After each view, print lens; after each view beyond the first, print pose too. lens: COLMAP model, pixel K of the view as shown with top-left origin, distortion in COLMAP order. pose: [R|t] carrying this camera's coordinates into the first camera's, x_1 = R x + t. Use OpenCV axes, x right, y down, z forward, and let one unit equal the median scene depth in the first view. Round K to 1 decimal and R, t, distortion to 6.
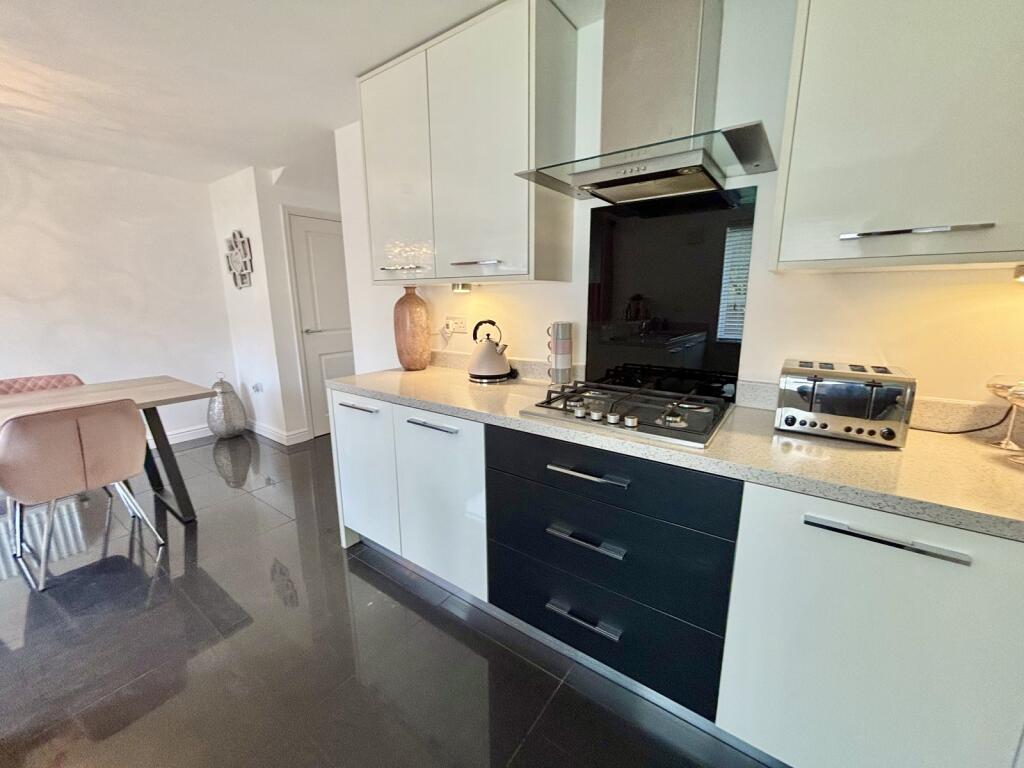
lens RADIAL K [[412.7, 0, 512.0], [0, 412.7, 384.0], [0, 0, 1]] dist [-0.000577, -0.000656]
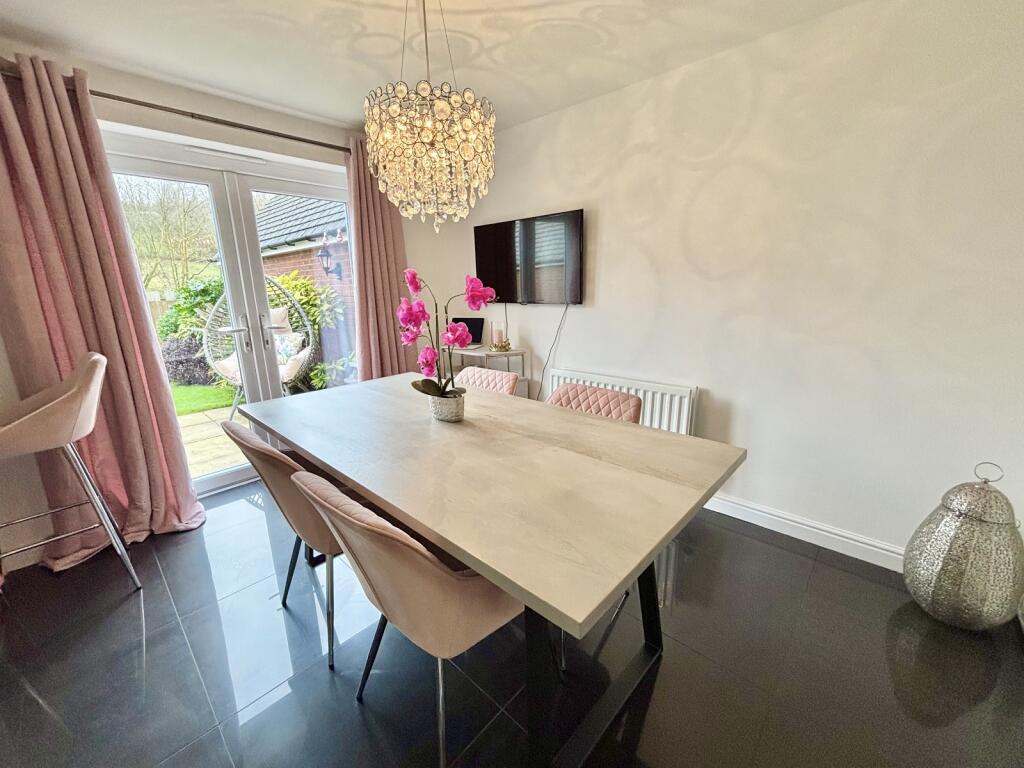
lens RADIAL K [[412.7, 0, 512.0], [0, 412.7, 384.0], [0, 0, 1]] dist [-0.000577, -0.000656]
pose [[-0.119676, 0.243907, -0.962386, -0.313008], [-0.182797, 0.947367, 0.262832, -0.118256], [0.975840, 0.207376, -0.068791, 0.588772]]
